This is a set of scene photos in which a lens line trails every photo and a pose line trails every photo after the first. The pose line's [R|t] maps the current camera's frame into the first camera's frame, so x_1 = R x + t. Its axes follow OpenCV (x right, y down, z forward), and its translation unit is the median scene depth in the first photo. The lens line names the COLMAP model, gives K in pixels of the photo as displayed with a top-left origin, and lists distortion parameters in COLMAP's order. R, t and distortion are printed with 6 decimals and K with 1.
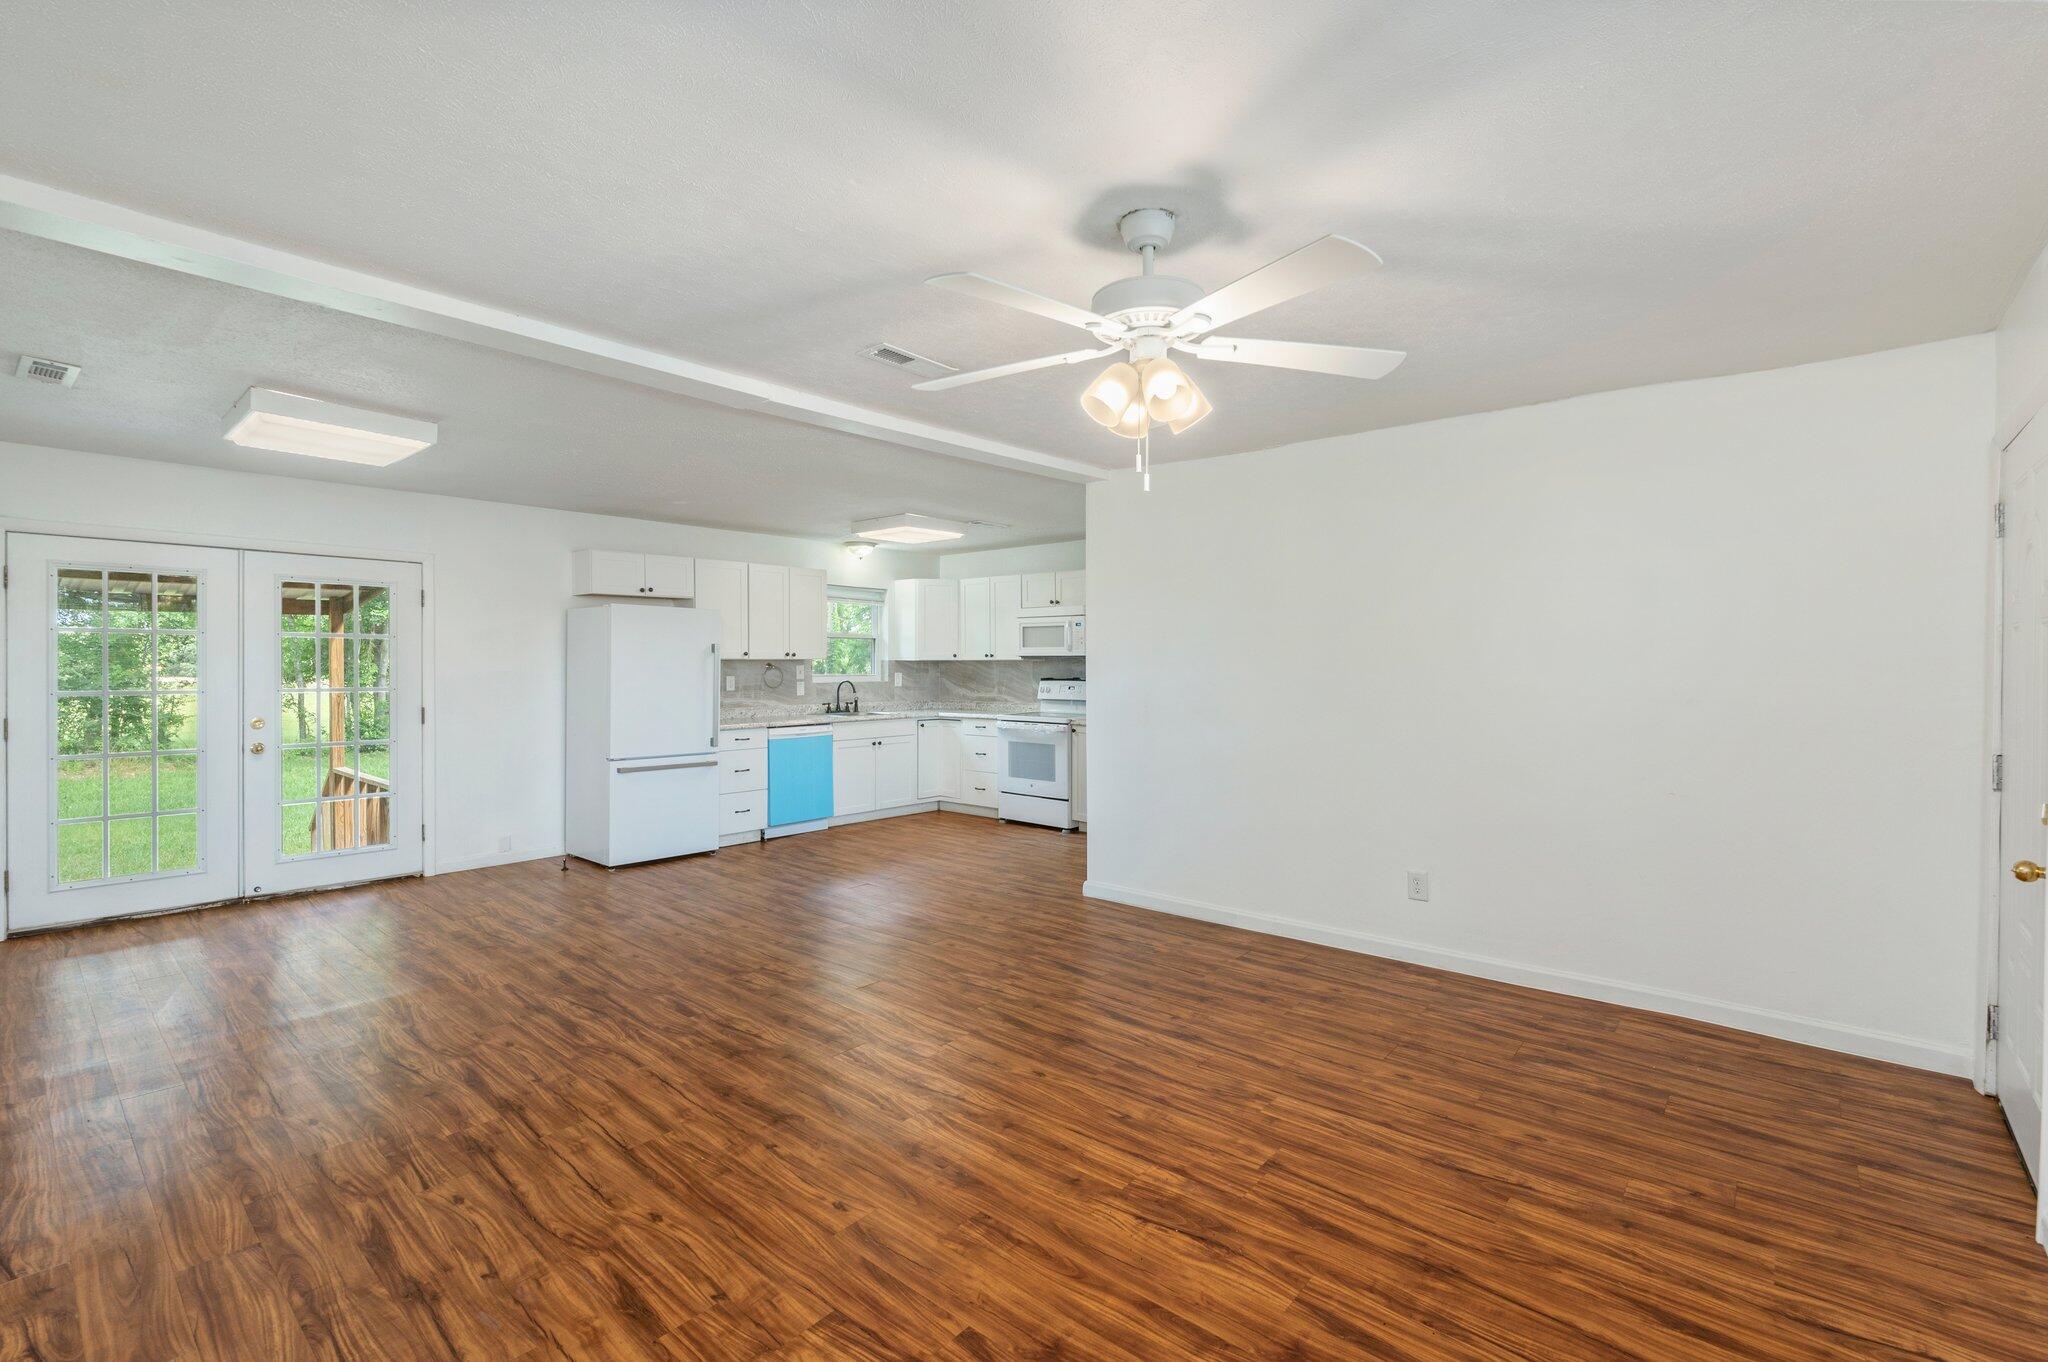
lens RADIAL K [[876.7, 0, 1041.3], [0, 876.7, 670.7], [0, 0, 1]] dist [-0.001874, -0.000202]
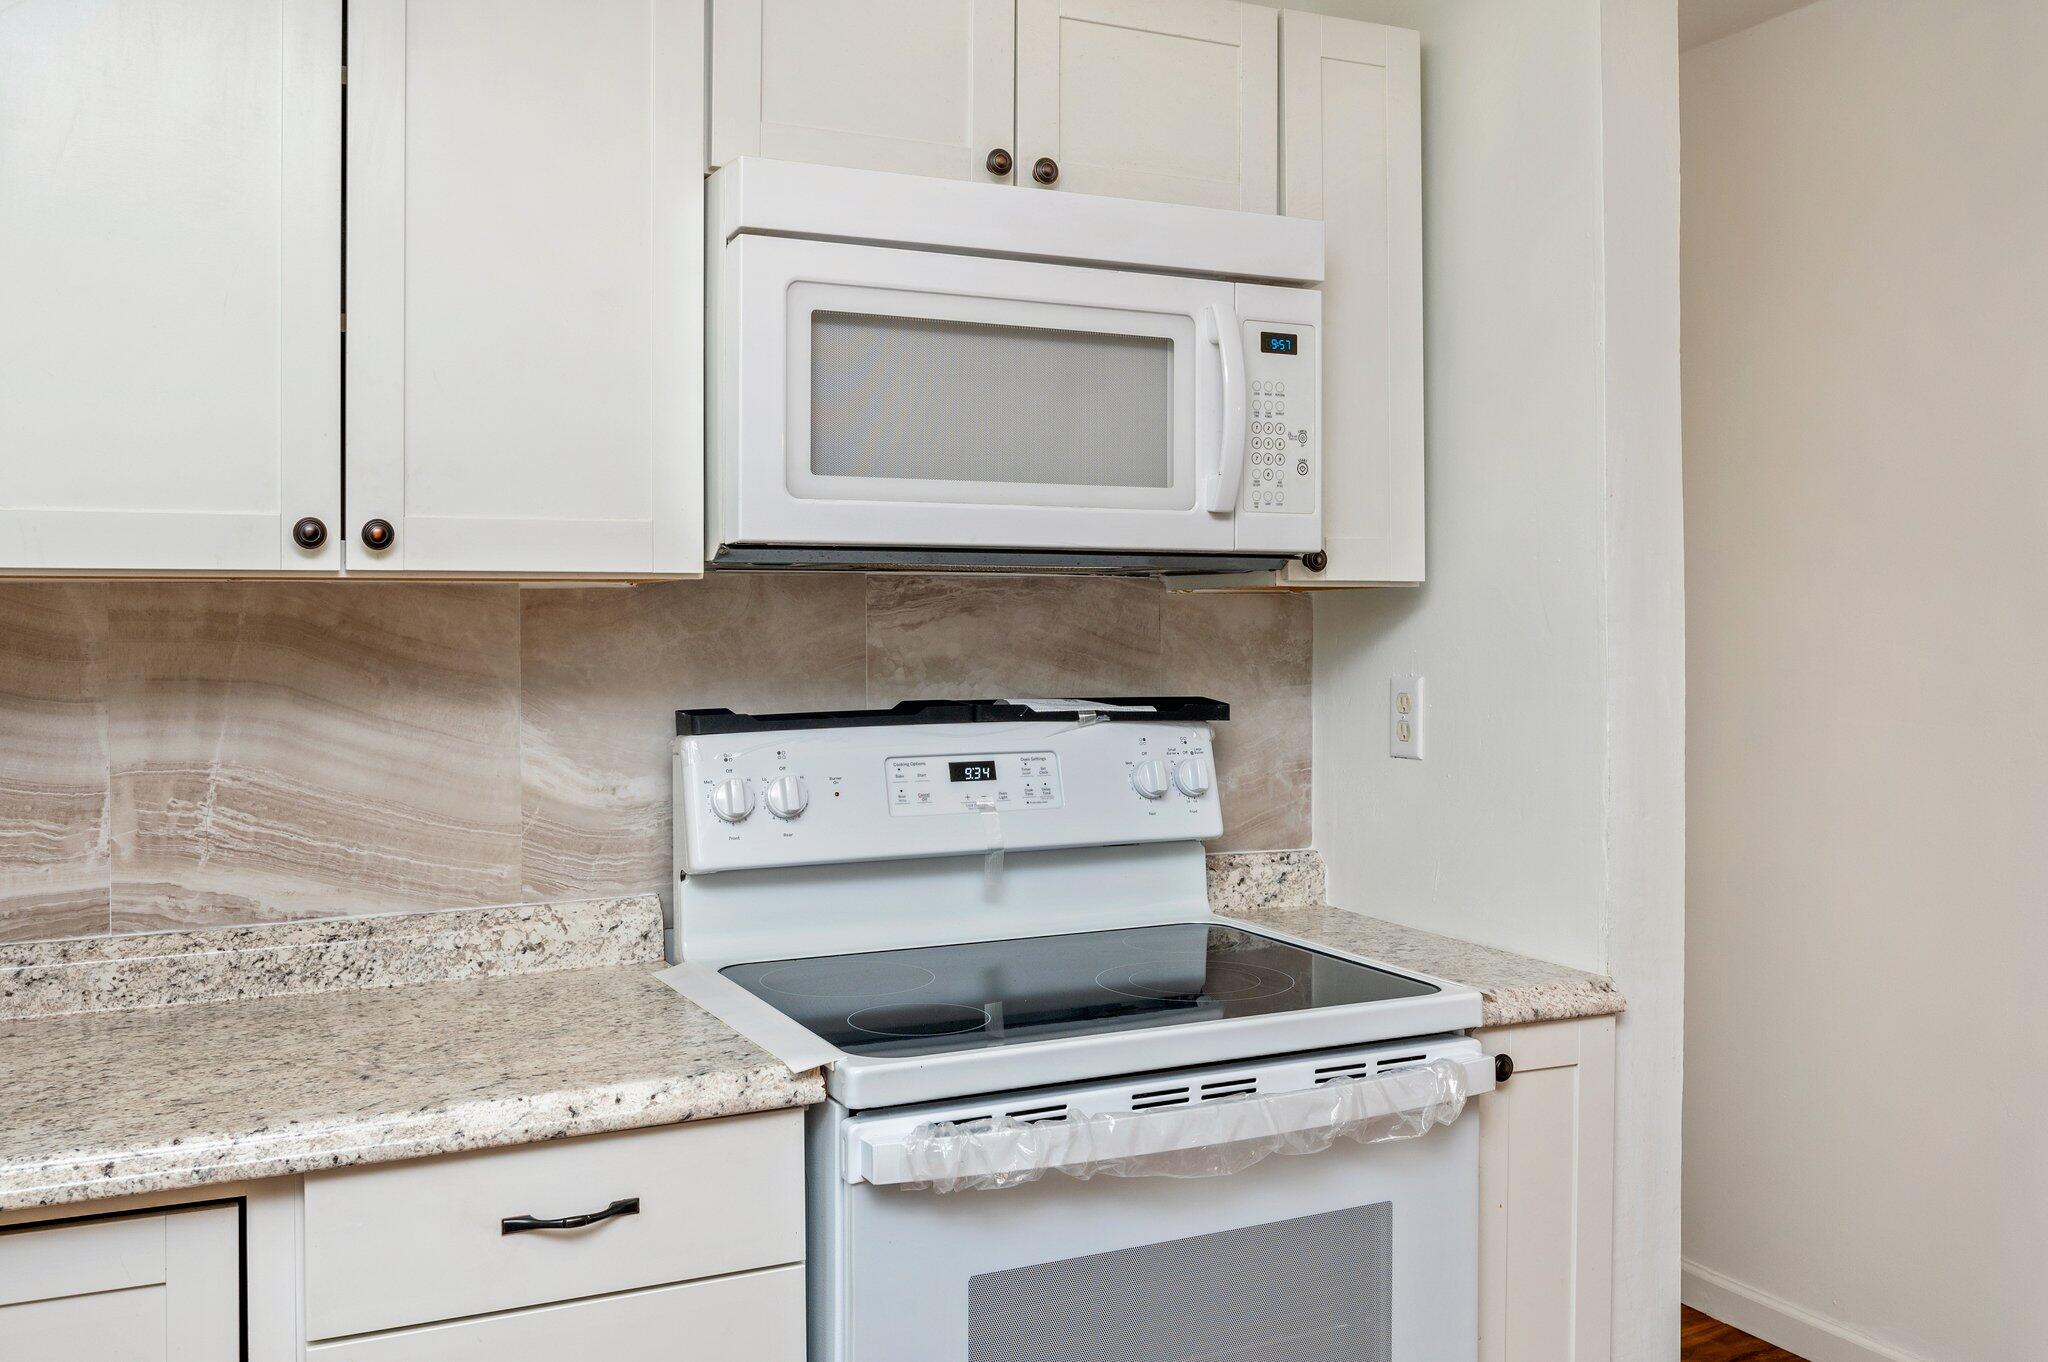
lens RADIAL K [[1757.6, 0, 1022.8], [0, 1757.6, 629.4], [0, 0, 1]] dist [-0.009530, -0.003112]
pose [[0.426610, -0.002573, 0.904432, -0.238067], [0.014506, 0.999887, -0.003998, -0.003413], [-0.904319, 0.014825, 0.426599, 0.878505]]
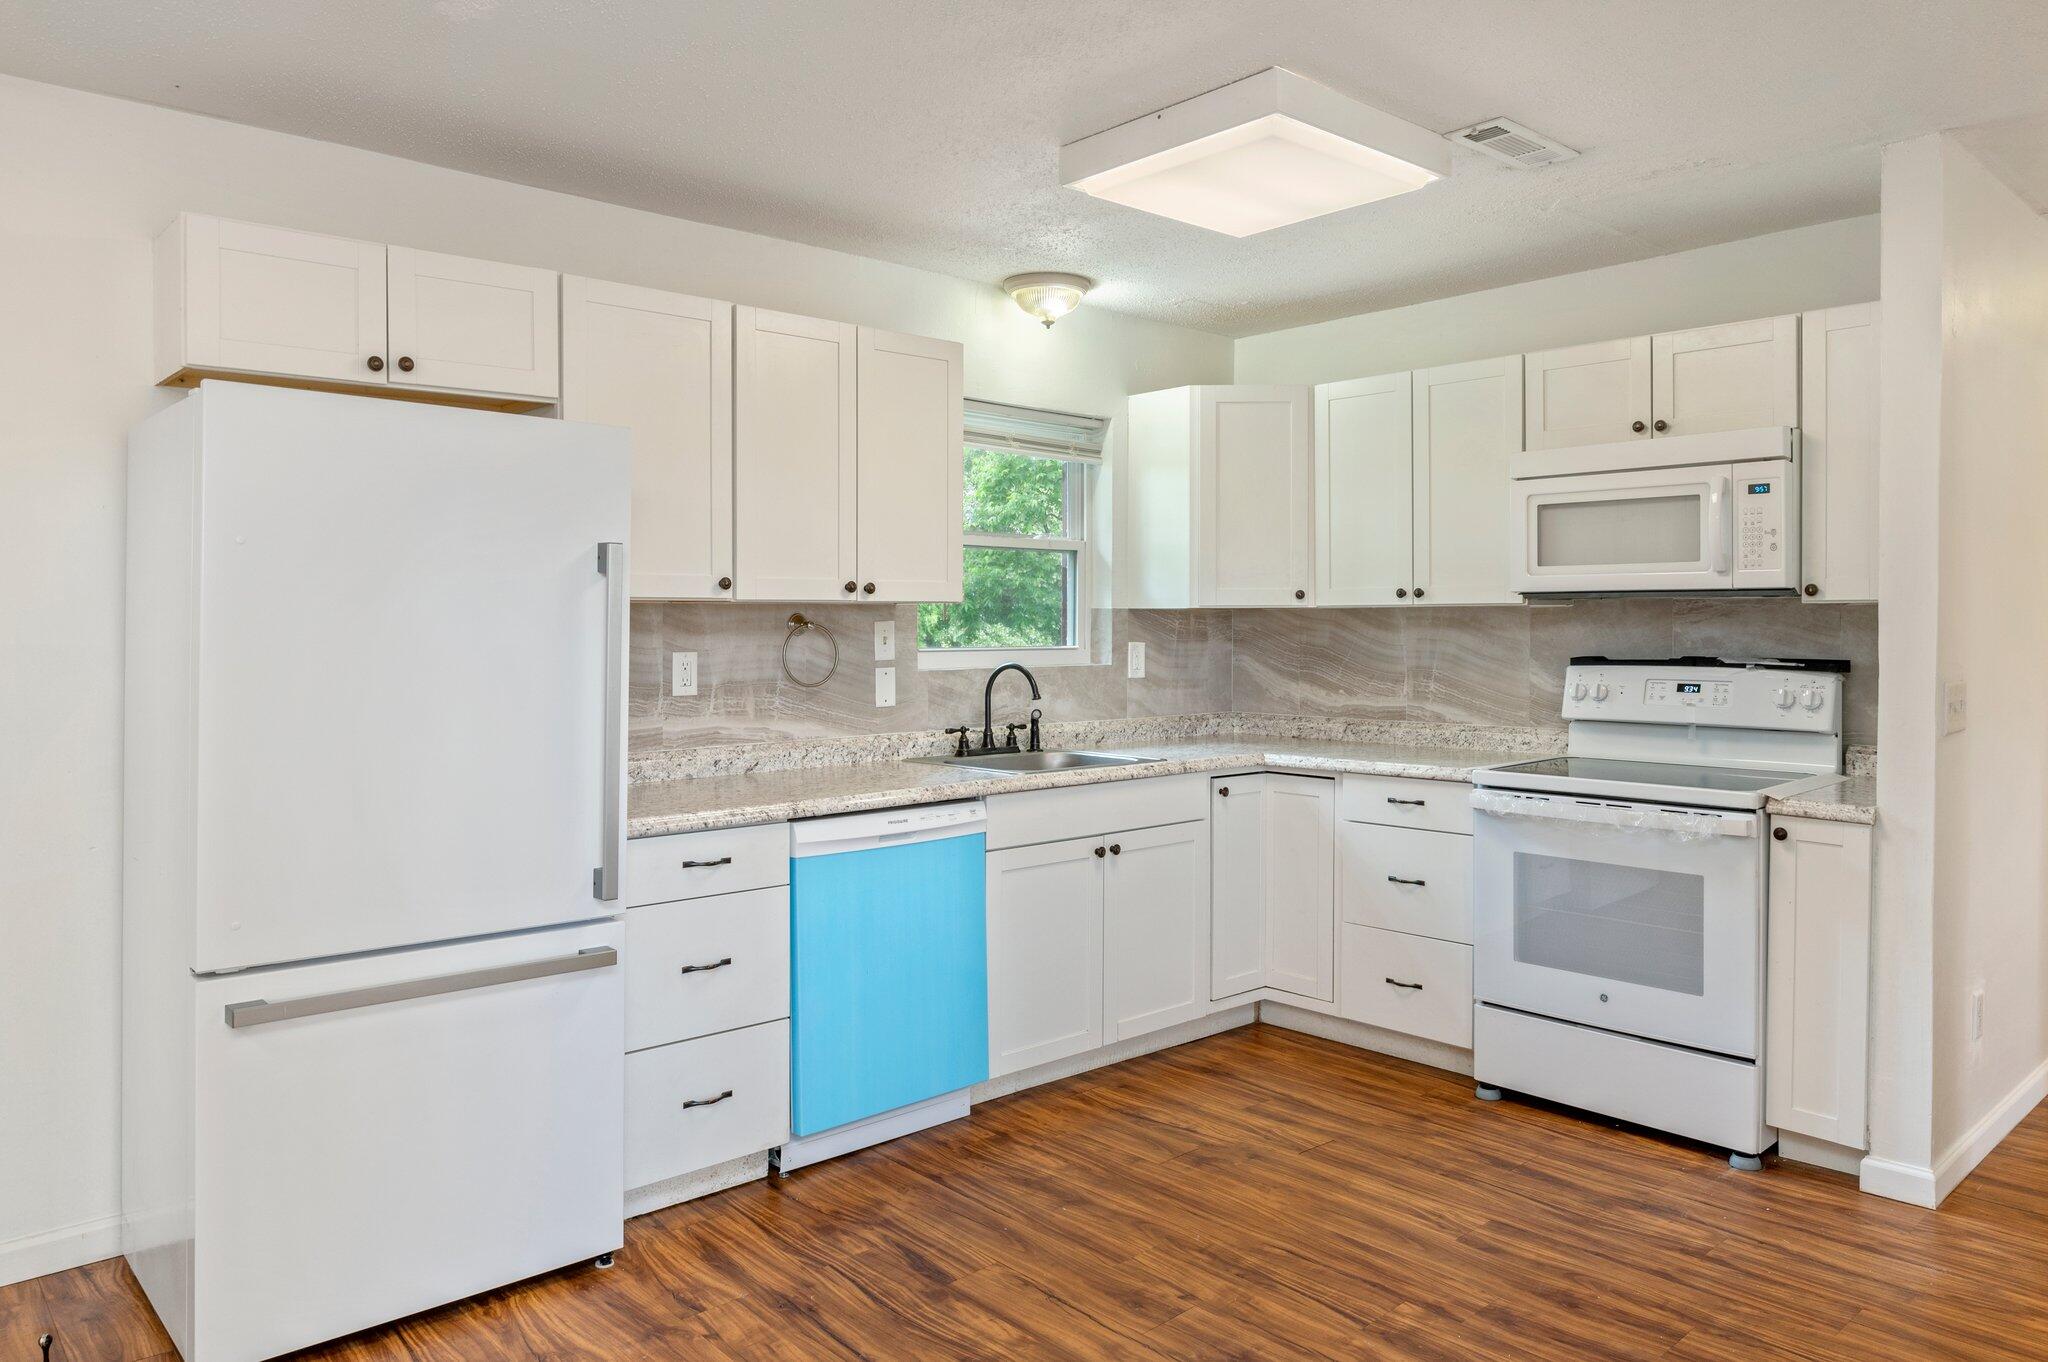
lens RADIAL K [[1344.8, 0, 1100.4], [0, 1344.8, 618.9], [0, 0, 1]] dist [-0.030682, -0.000667]
pose [[0.995882, -0.001264, -0.090650, -0.144022], [0.000064, 0.999912, -0.013241, 0.000080], [0.090658, 0.013181, 0.995795, 0.483737]]
